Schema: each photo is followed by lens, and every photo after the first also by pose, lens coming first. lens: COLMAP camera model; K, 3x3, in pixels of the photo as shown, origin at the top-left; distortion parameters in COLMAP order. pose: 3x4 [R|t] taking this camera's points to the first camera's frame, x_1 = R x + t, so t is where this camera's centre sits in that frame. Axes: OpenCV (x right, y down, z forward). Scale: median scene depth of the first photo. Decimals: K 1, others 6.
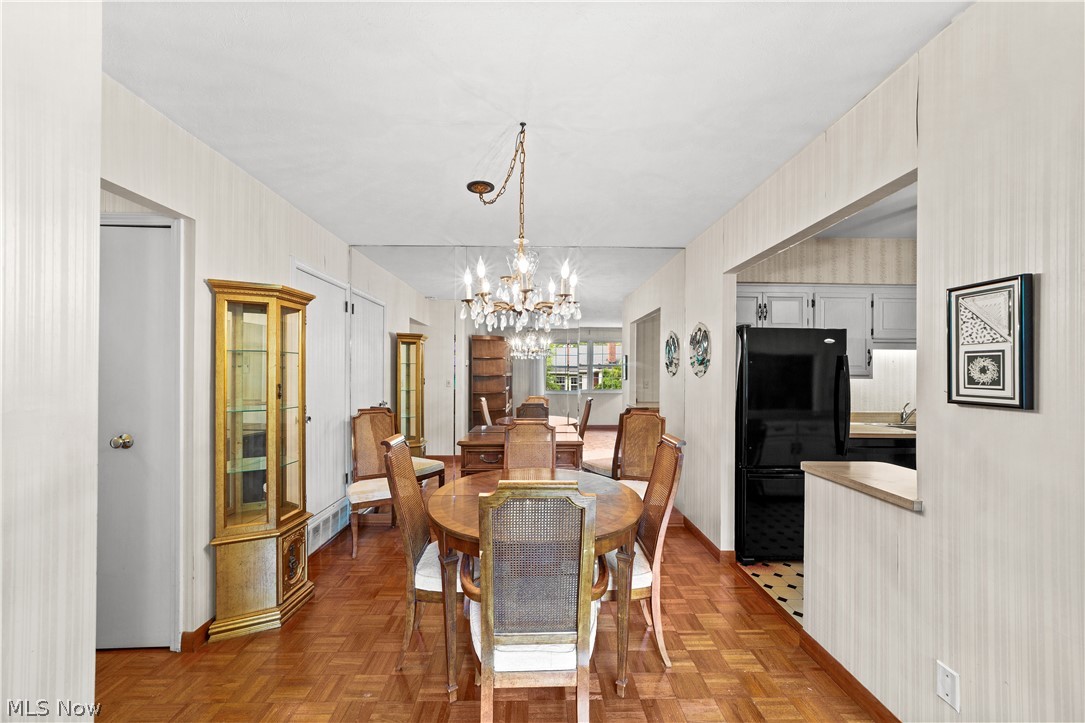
lens RADIAL K [[418.2, 0, 544.2], [0, 418.2, 365.1], [0, 0, 1]] dist [-0.018678, 0.008195]
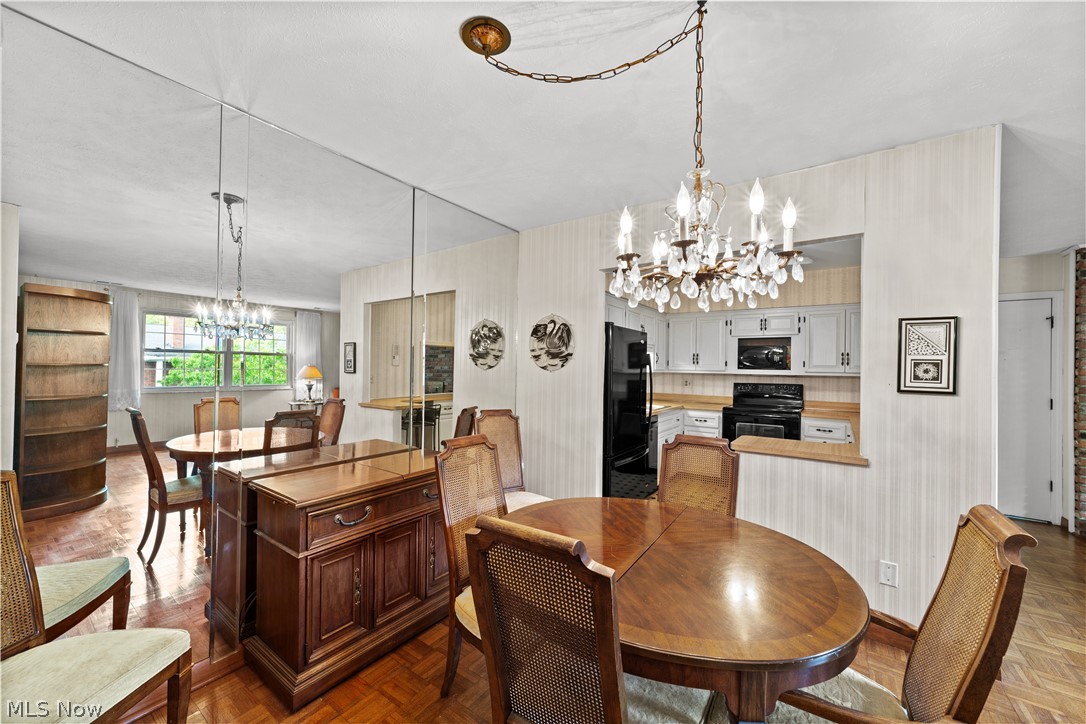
lens RADIAL K [[415.3, 0, 543.0], [0, 415.3, 362.0], [0, 0, 1]] dist [-0.014764, 0.008419]
pose [[0.590222, 0.015013, 0.807101, -0.620550], [-0.029187, 0.999570, 0.002751, 0.008231], [-0.806713, -0.025180, 0.590406, 0.681549]]
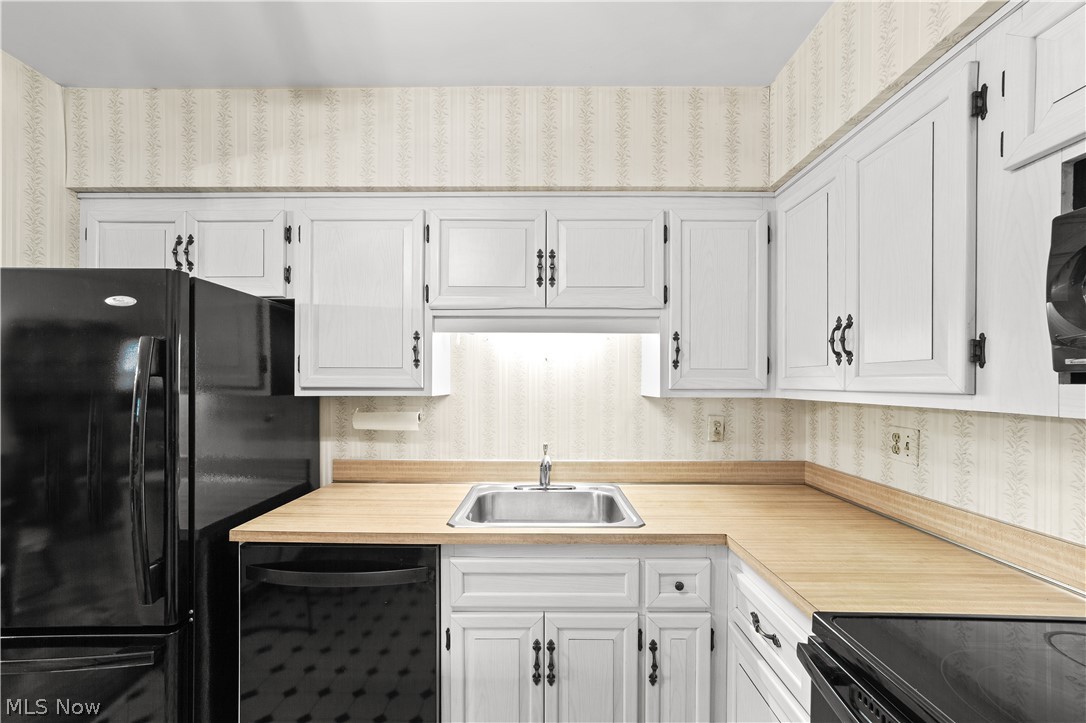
lens RADIAL K [[415.4, 0, 538.8], [0, 415.4, 384.2], [0, 0, 1]] dist [-0.016097, 0.000179]
pose [[0.999677, -0.004534, -0.025010, 1.420130], [0.005046, 0.999778, 0.020433, 0.015409], [0.024911, -0.020553, 0.999478, 0.843552]]
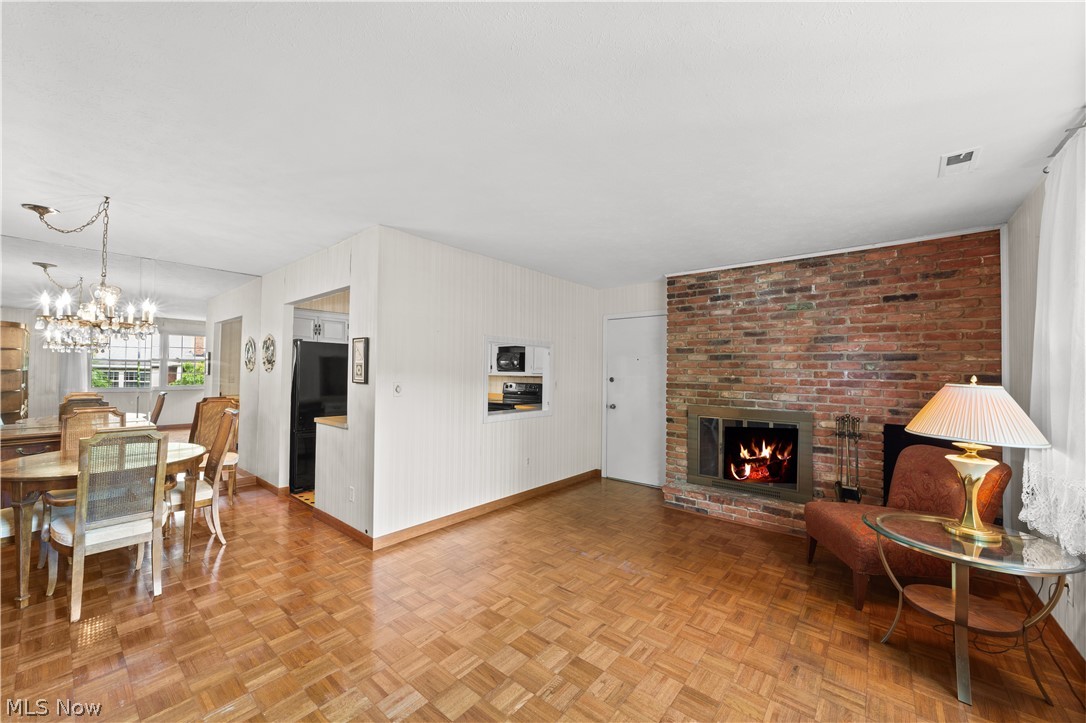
lens RADIAL K [[418.6, 0, 544.7], [0, 418.6, 365.1], [0, 0, 1]] dist [-0.018678, 0.008195]
pose [[0.656883, 0.015524, 0.753833, -0.108081], [-0.023425, 0.999726, -0.000175, -0.026126], [-0.753629, -0.017544, 0.657066, -0.926491]]
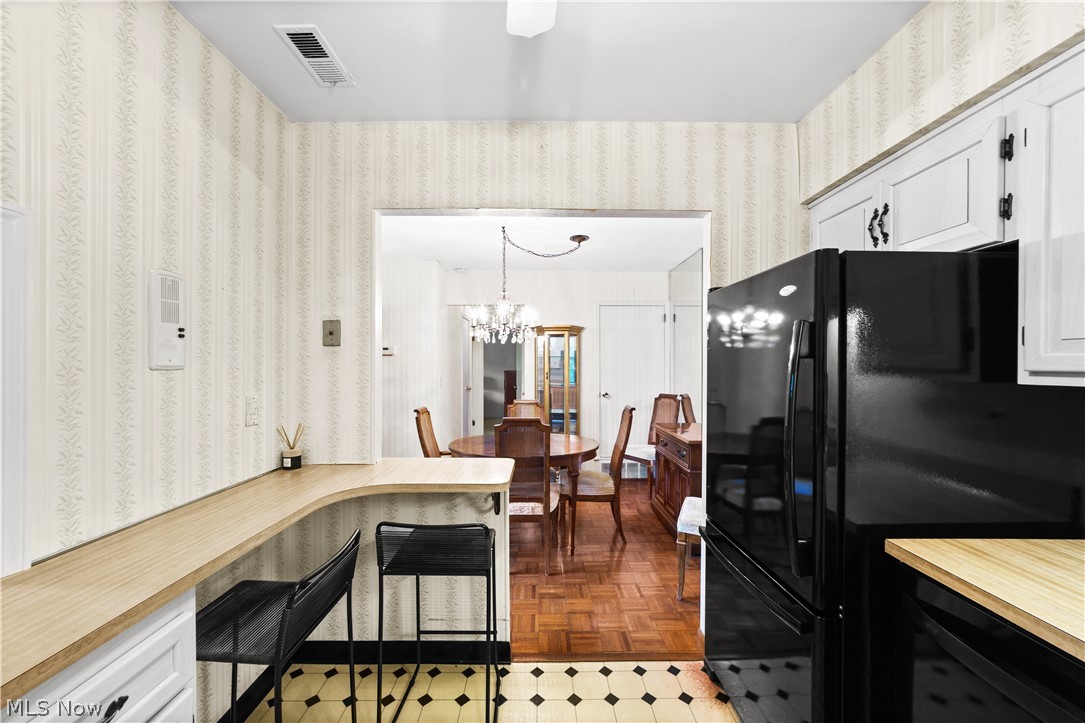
lens RADIAL K [[418.2, 0, 544.2], [0, 418.2, 365.1], [0, 0, 1]] dist [-0.018678, 0.008195]
pose [[-0.003659, -0.003525, -0.999987, 1.462475], [0.017887, 0.999834, -0.003590, 0.018110], [0.999833, -0.017900, -0.003595, 0.997074]]
